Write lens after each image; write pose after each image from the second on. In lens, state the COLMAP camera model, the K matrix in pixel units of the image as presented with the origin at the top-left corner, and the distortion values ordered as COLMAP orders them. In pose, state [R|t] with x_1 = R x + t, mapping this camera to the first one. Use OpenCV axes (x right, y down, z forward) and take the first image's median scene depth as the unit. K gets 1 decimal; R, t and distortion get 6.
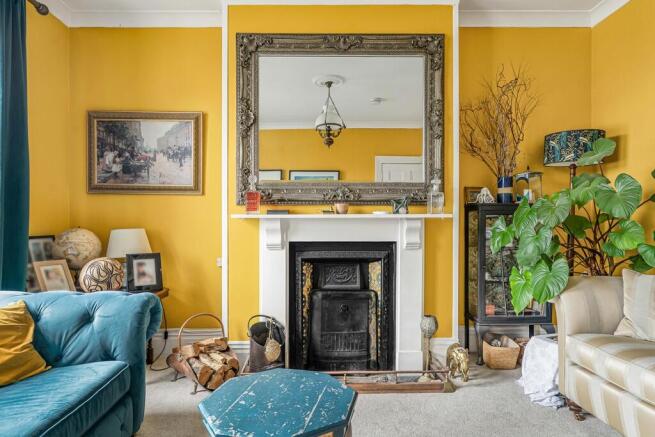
lens RADIAL K [[410.6, 0, 325.9], [0, 410.6, 219.8], [0, 0, 1]] dist [0.008802, 0.000828]
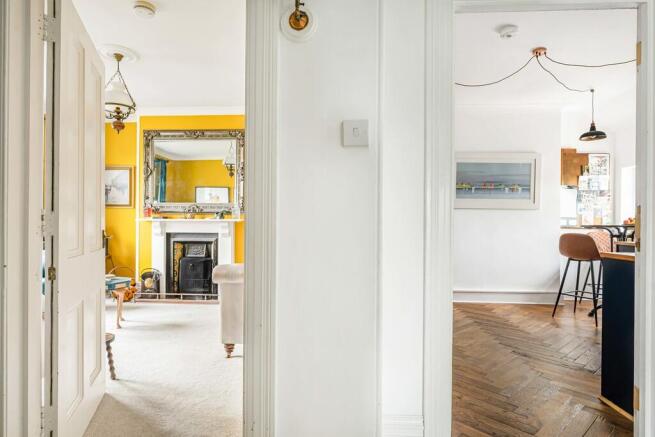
lens RADIAL K [[368.9, 0, 328.2], [0, 368.9, 218.8], [0, 0, 1]] dist [0.000019, -0.000375]
pose [[0.998529, 0.008042, -0.053627, 0.800723], [-0.008510, 0.999928, -0.008518, -0.004396], [0.053555, 0.008962, 0.998525, -0.773959]]
